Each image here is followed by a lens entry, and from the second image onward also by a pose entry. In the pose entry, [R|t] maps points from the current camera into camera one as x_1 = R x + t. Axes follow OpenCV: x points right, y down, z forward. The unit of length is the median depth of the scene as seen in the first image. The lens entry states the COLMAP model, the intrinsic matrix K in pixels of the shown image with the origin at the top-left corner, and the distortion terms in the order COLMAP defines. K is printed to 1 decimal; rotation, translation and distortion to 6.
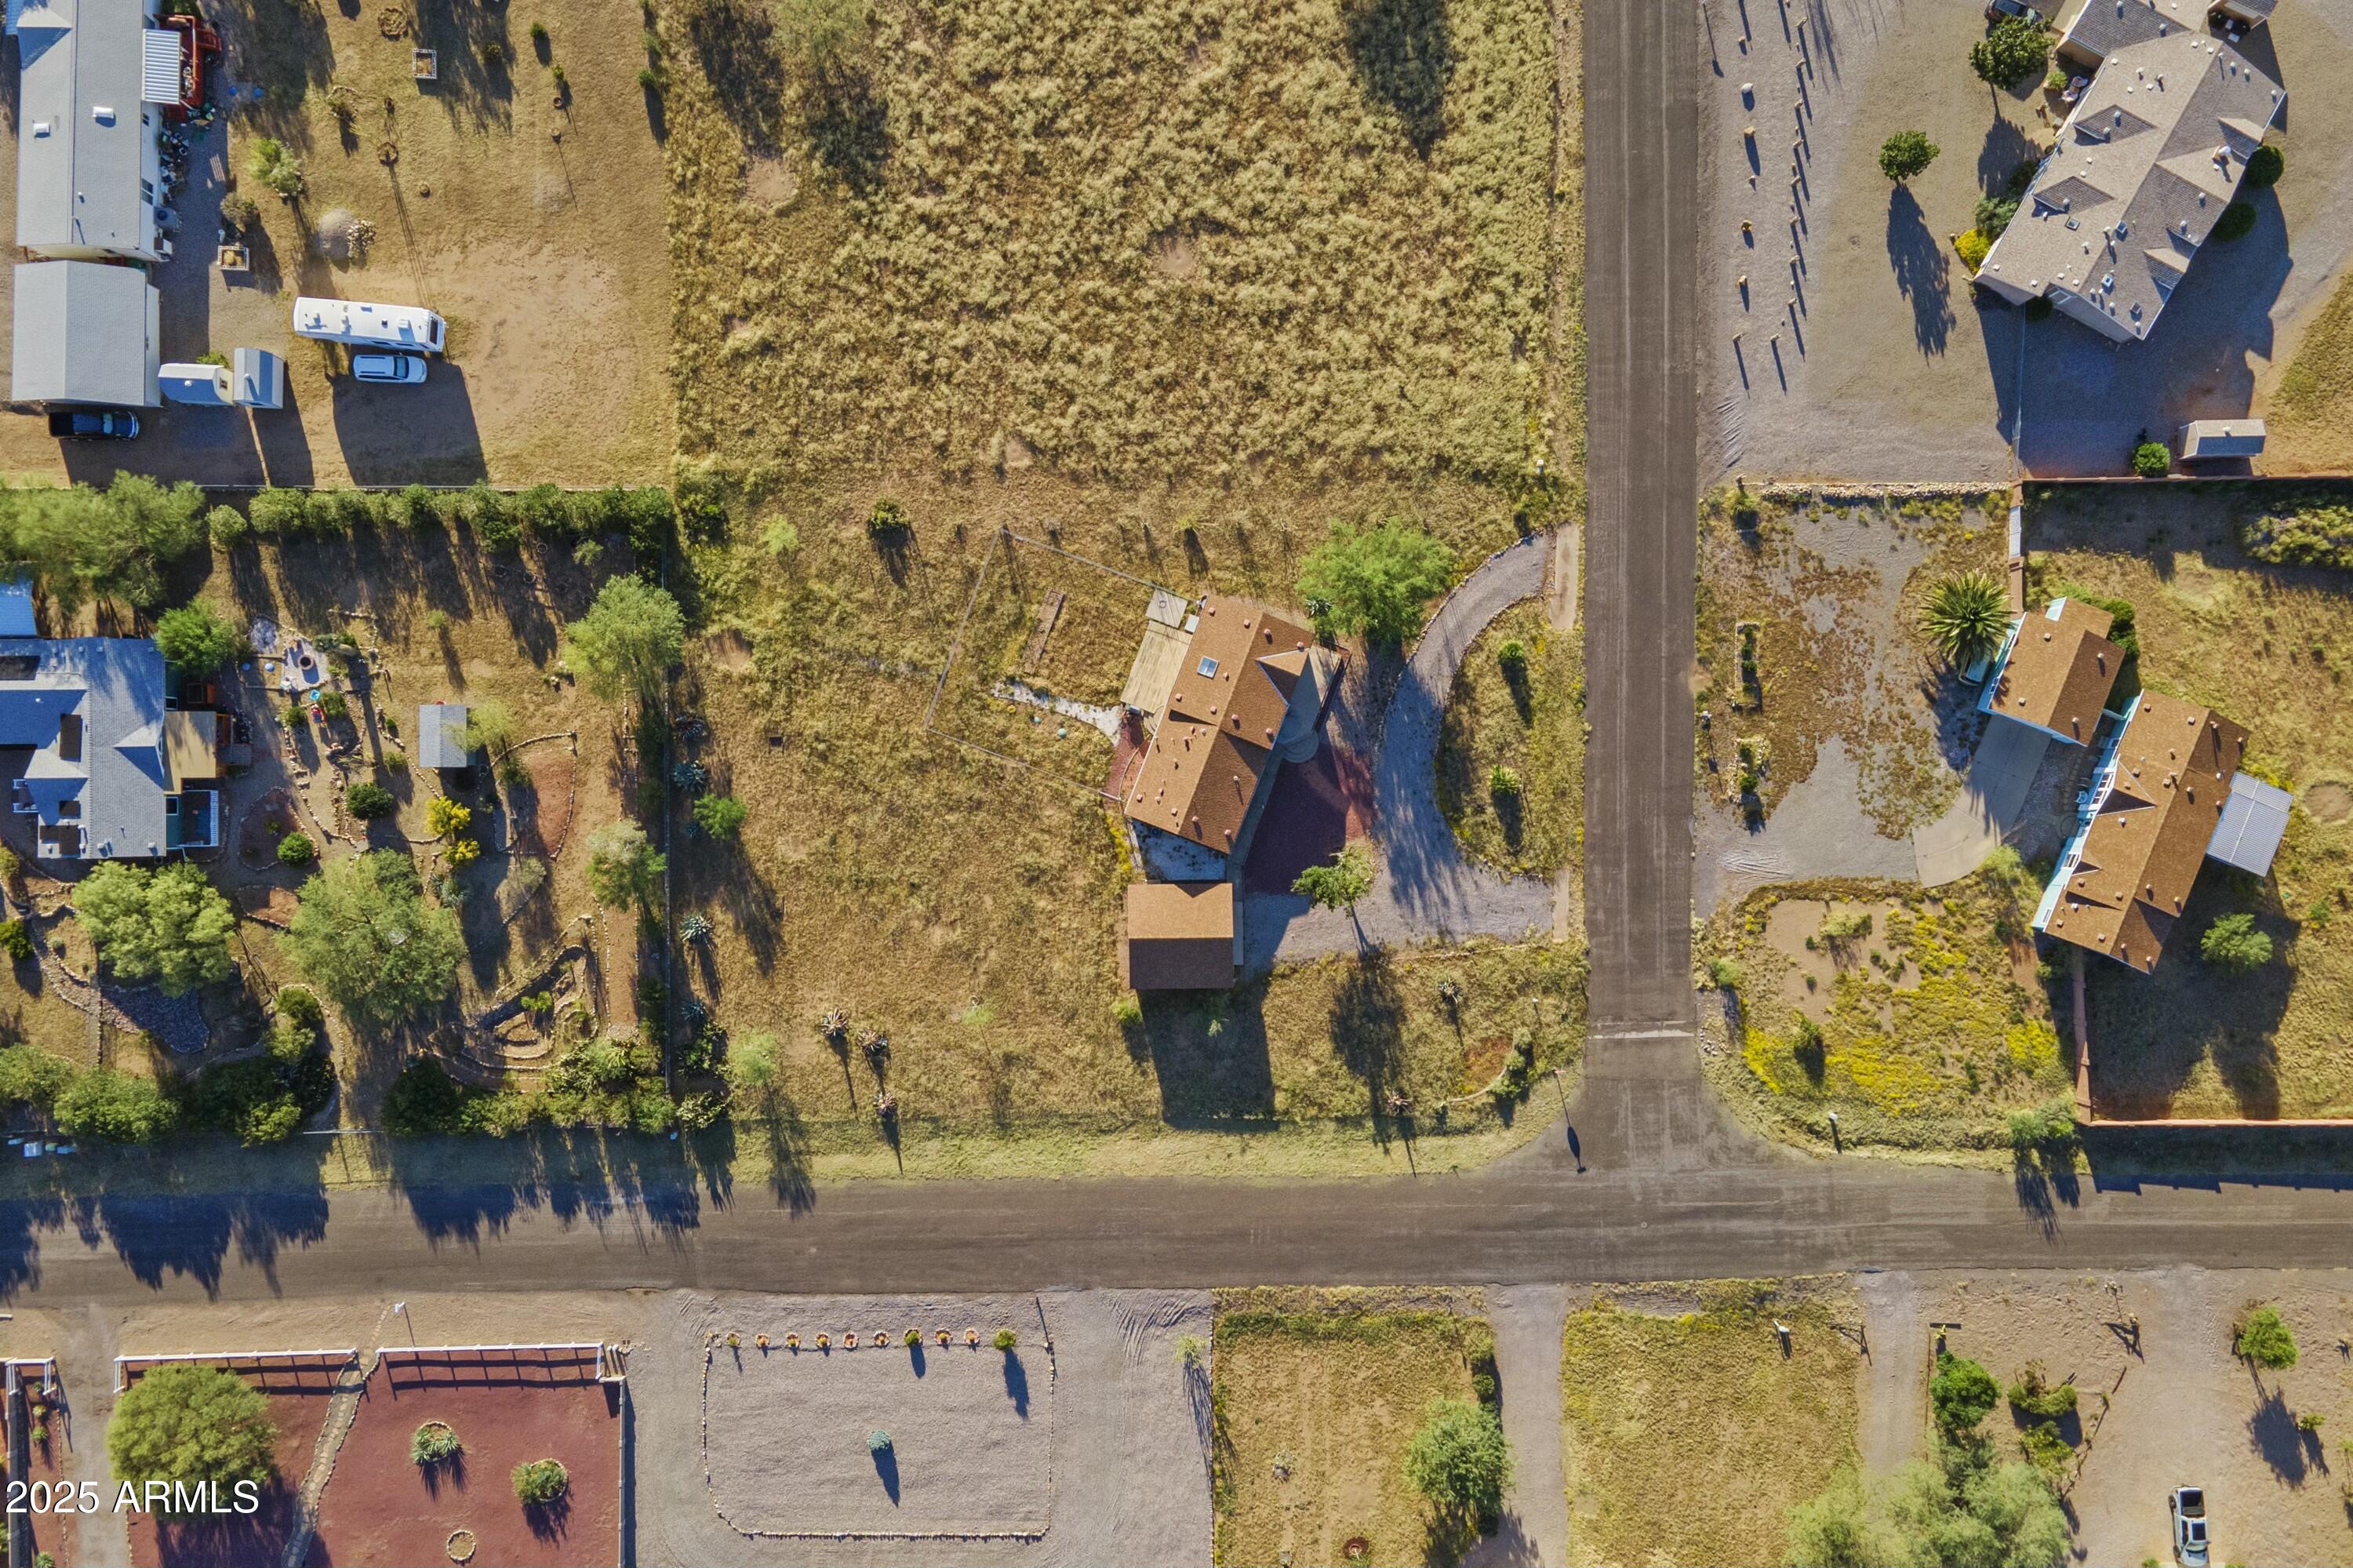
lens RADIAL K [[1801.3, 0, 1176.5], [0, 1801.3, 784.0], [0, 0, 1]] dist [0.074785, 0.001690]
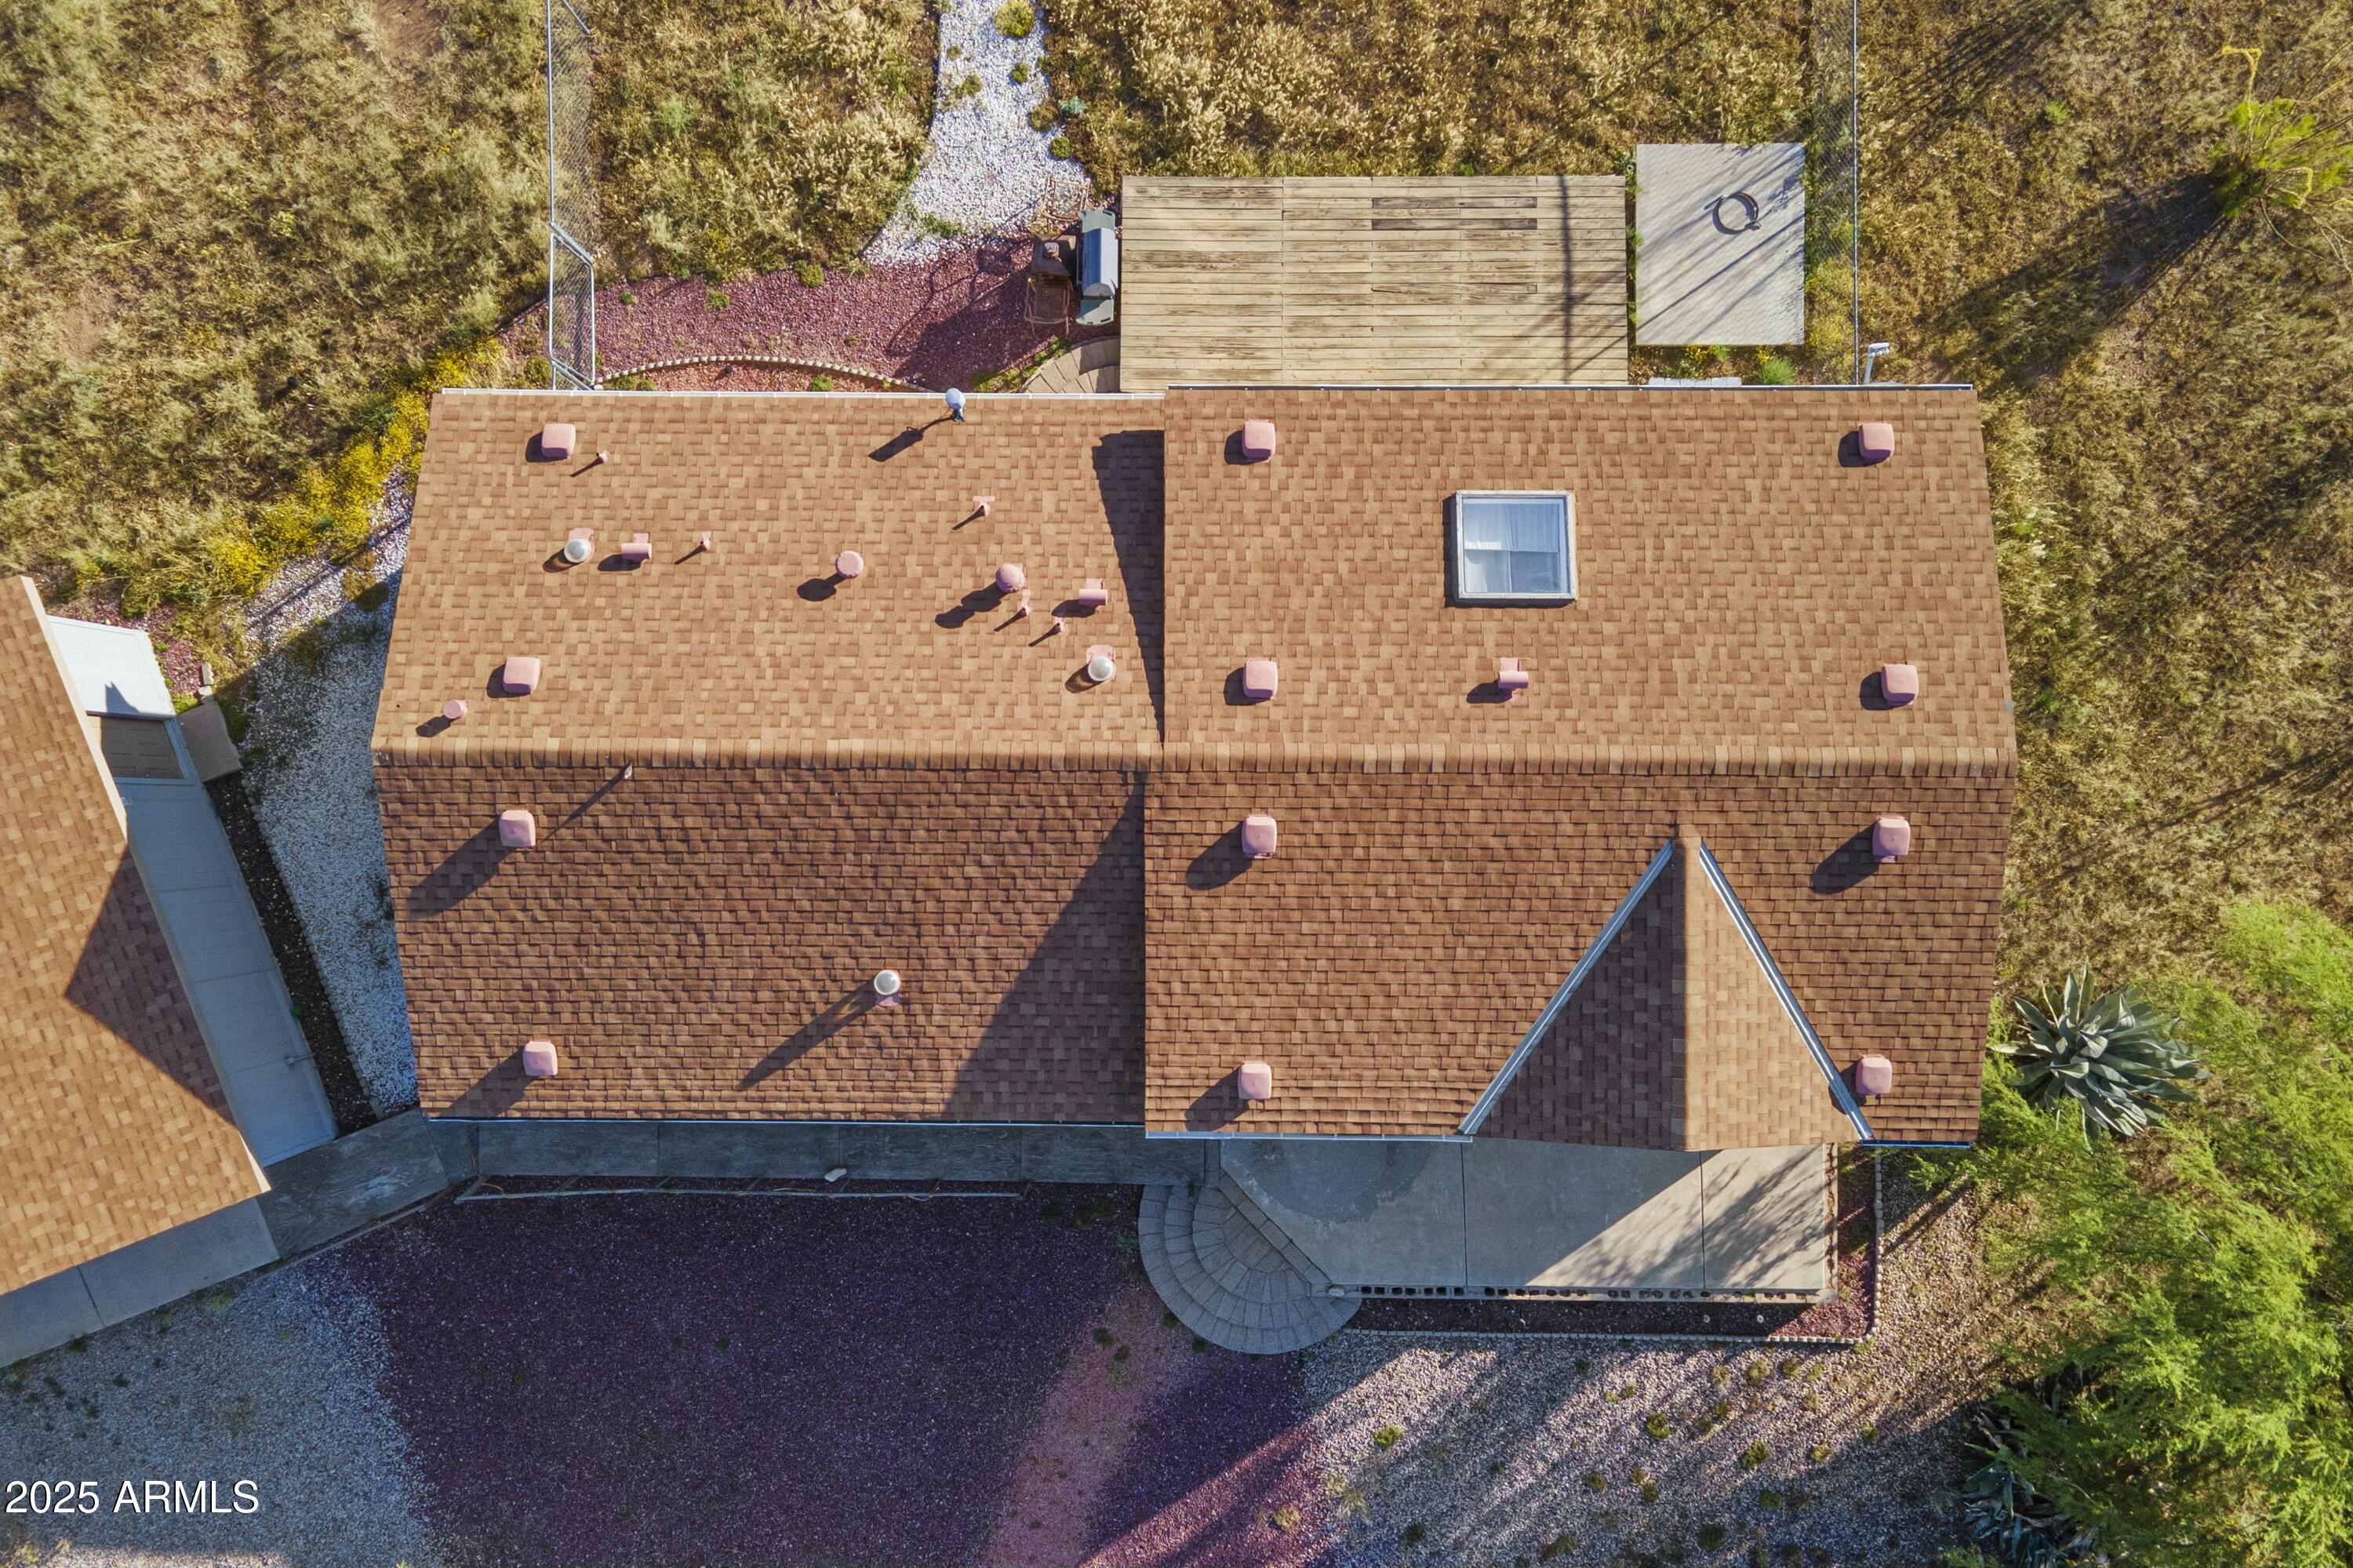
lens RADIAL K [[1801.3, 0, 1176.5], [0, 1801.3, 784.0], [0, 0, 1]] dist [0.074785, 0.001690]
pose [[0.350991, 0.936039, -0.025215, 0.029102], [-0.936322, 0.351138, 0.001510, -0.031243], [0.010268, 0.023080, 0.999681, 0.827574]]
